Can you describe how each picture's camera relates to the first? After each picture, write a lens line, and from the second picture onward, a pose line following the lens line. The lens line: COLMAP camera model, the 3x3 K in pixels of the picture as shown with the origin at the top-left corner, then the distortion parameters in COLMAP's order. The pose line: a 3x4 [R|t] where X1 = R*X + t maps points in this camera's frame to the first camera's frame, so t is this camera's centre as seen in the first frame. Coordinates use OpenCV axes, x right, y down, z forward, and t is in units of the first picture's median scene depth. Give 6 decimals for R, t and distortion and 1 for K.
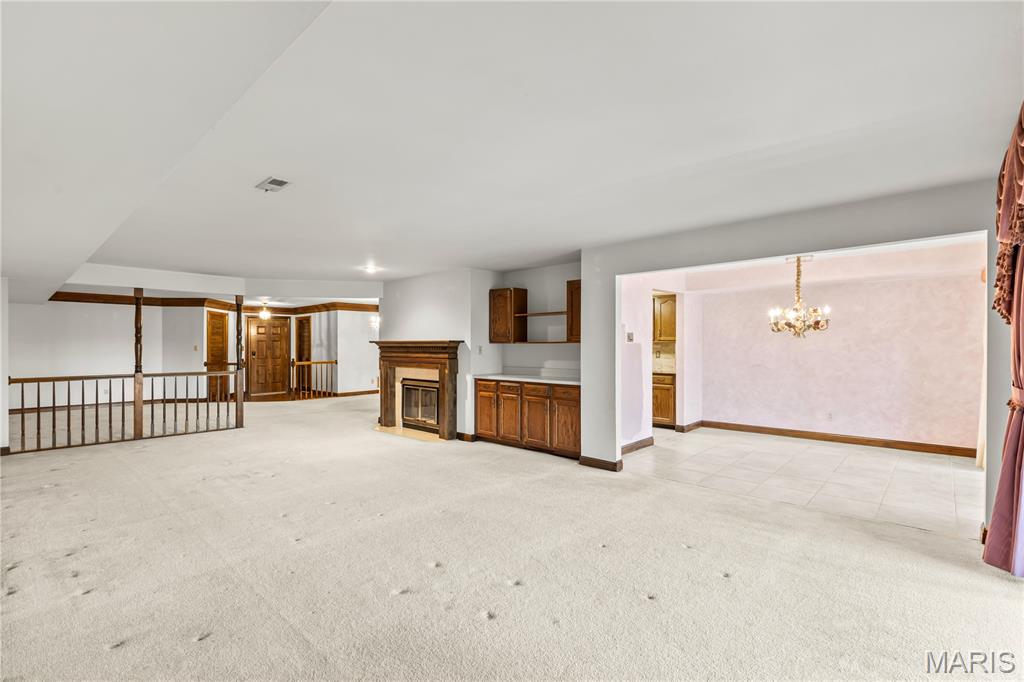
lens RADIAL K [[509.8, 0, 512.7], [0, 509.8, 345.8], [0, 0, 1]] dist [-0.001401, -0.000013]
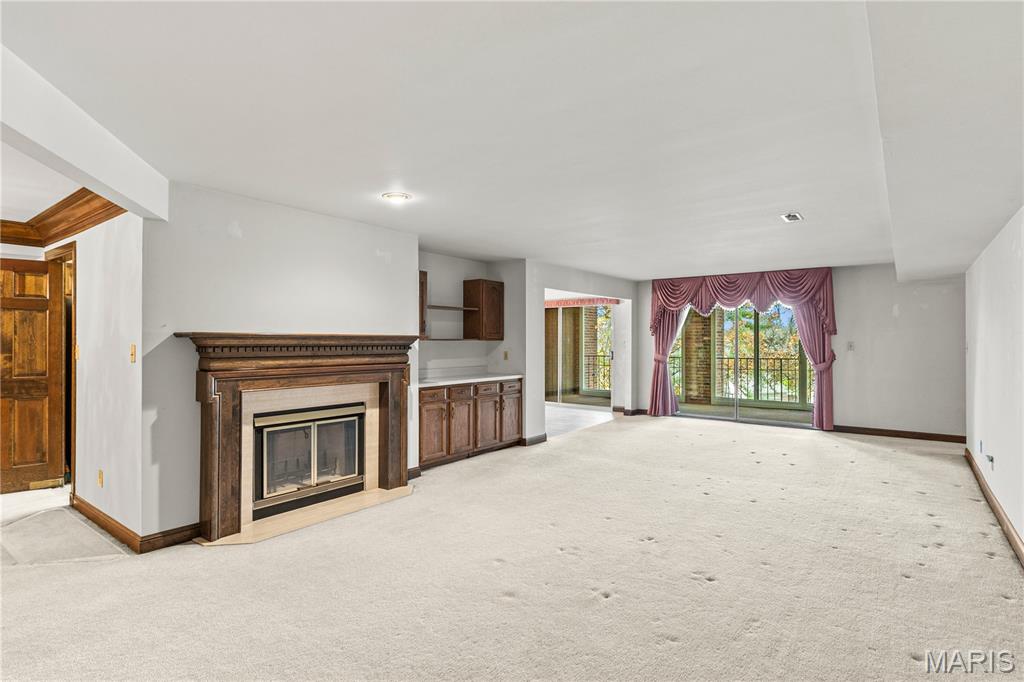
lens RADIAL K [[520.4, 0, 511.5], [0, 520.4, 335.0], [0, 0, 1]] dist [0.003592, 0.000210]
pose [[-0.137763, 0.014042, 0.990366, -0.838276], [0.000603, 0.999900, -0.014094, -0.001551], [-0.990465, -0.001344, -0.137758, 0.977020]]
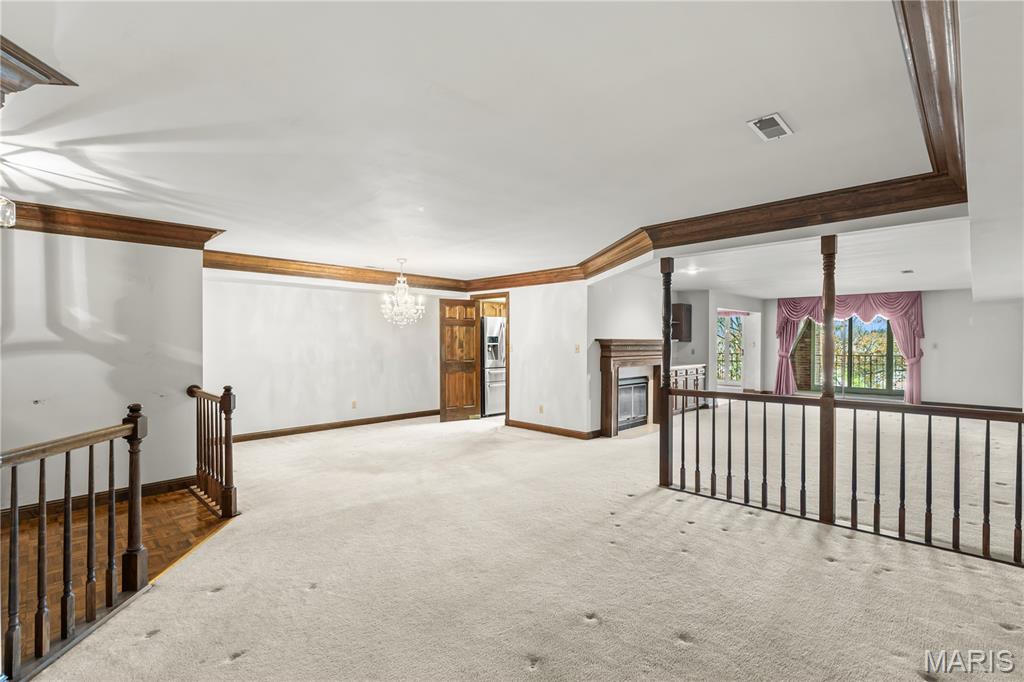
lens RADIAL K [[469.9, 0, 511.8], [0, 469.9, 347.4], [0, 0, 1]] dist [-0.002833, -0.000379]
pose [[-0.006463, -0.010381, 0.999925, -1.249729], [-0.000828, 0.999946, 0.010376, -0.002581], [-0.999979, -0.000760, -0.006471, 1.401551]]
